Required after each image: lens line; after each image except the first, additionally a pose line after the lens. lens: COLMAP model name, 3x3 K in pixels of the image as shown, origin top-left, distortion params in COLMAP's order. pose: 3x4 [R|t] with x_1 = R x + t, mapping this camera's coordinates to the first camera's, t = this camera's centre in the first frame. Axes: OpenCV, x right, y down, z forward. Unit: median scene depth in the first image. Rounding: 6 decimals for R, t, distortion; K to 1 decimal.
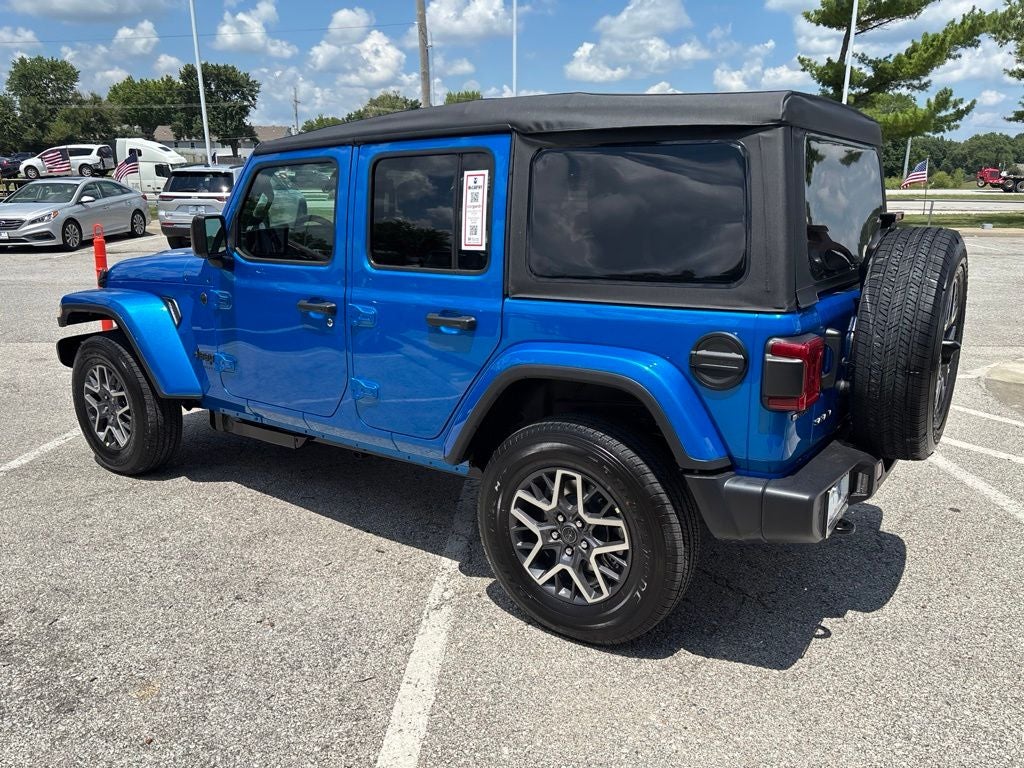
lens RADIAL K [[780.0, 0, 508.0], [0, 780.0, 384.5], [0, 0, 1]] dist [0.058453, -0.076240]
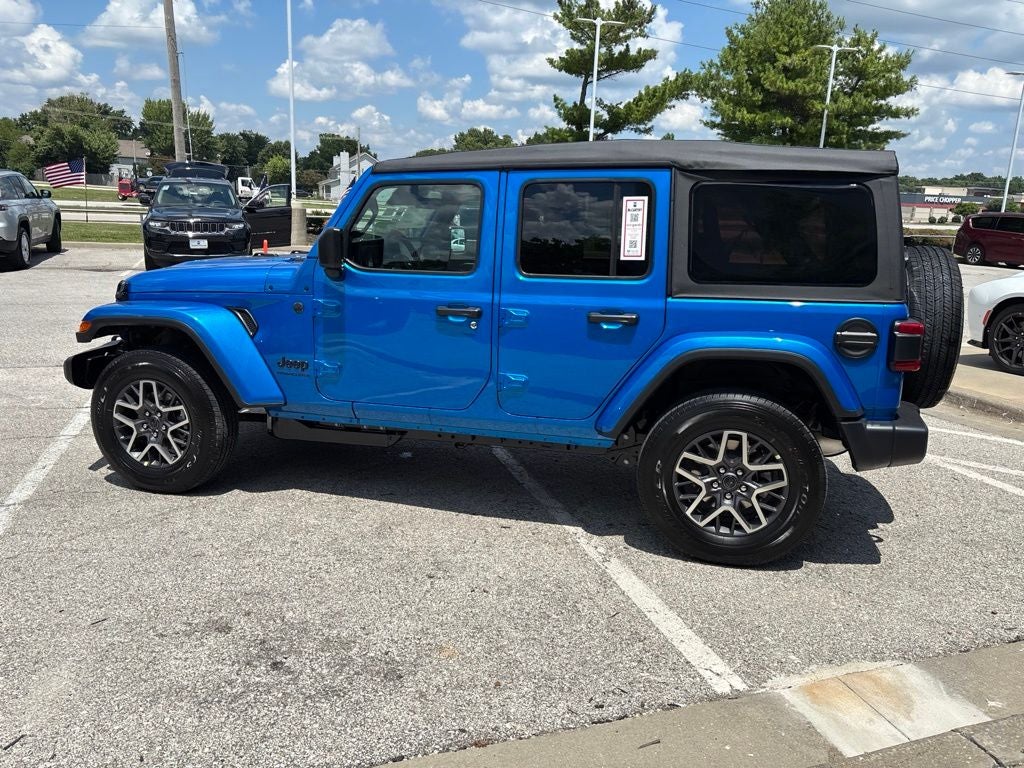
lens RADIAL K [[781.1, 0, 507.7], [0, 781.1, 371.2], [0, 0, 1]] dist [0.050053, -0.064231]
pose [[0.935866, -0.043926, 0.349607, -0.647260], [0.057913, 0.997881, -0.029652, 0.026291], [-0.347564, 0.047997, 0.936427, -0.073378]]
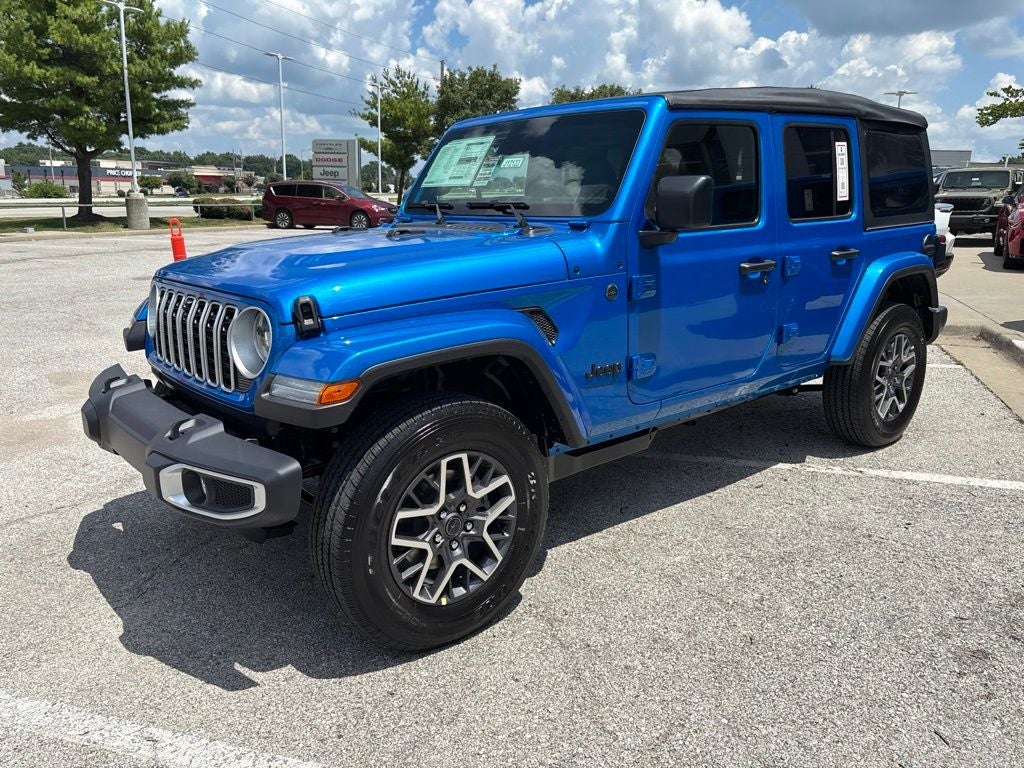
lens RADIAL K [[780.0, 0, 508.0], [0, 780.0, 384.5], [0, 0, 1]] dist [0.058453, -0.076240]
pose [[0.247018, -0.228302, 0.941733, -1.494393], [0.242568, 0.955476, 0.168007, -0.231241], [-0.938159, 0.186934, 0.291398, 1.171644]]
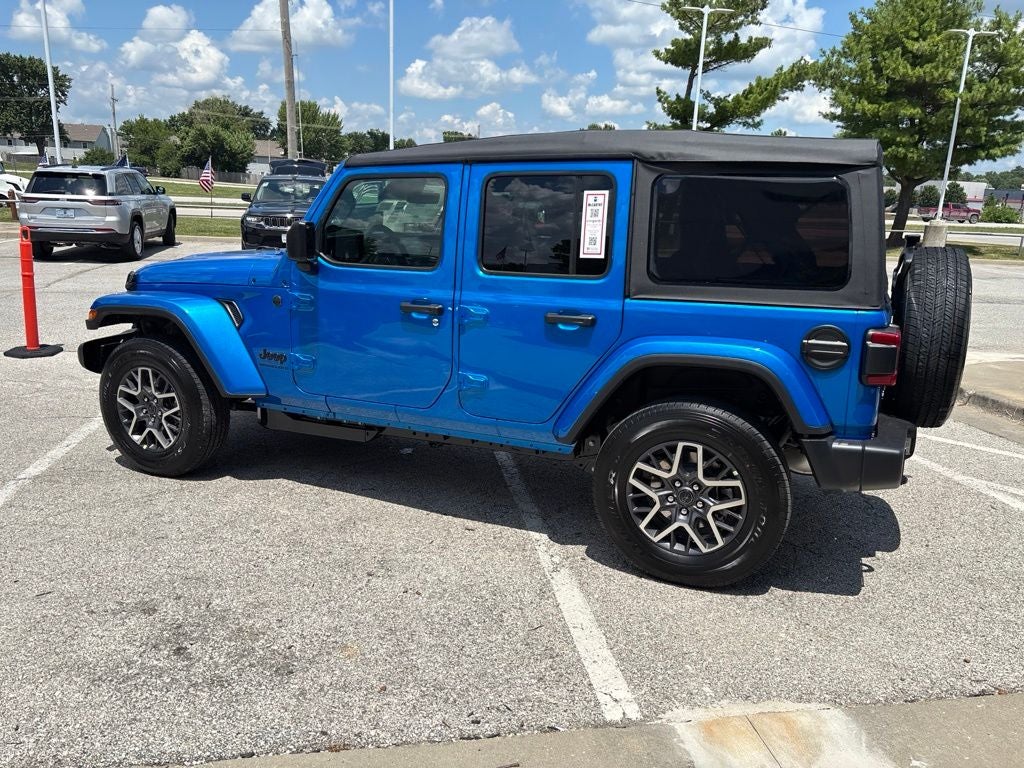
lens RADIAL K [[780.0, 0, 508.0], [0, 780.0, 384.5], [0, 0, 1]] dist [0.058453, -0.076240]
pose [[0.978058, -0.014909, 0.207799, -0.400696], [0.018634, 0.999699, -0.015980, 0.031758], [-0.207498, 0.019502, 0.978041, -0.107740]]
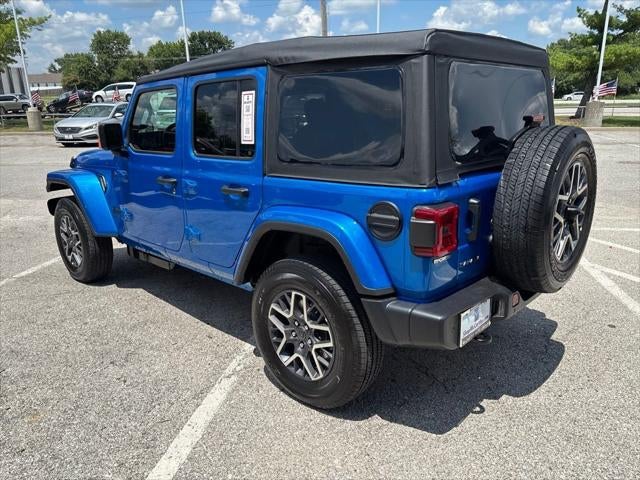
lens RADIAL K [[487.5, 0, 317.5], [0, 487.5, 240.3], [0, 0, 1]] dist [0.058453, -0.076240]
pose [[0.990037, 0.019658, -0.139428, 0.219106], [-0.016007, 0.999500, 0.027259, -0.013389], [0.139894, -0.024756, 0.989857, 0.074164]]
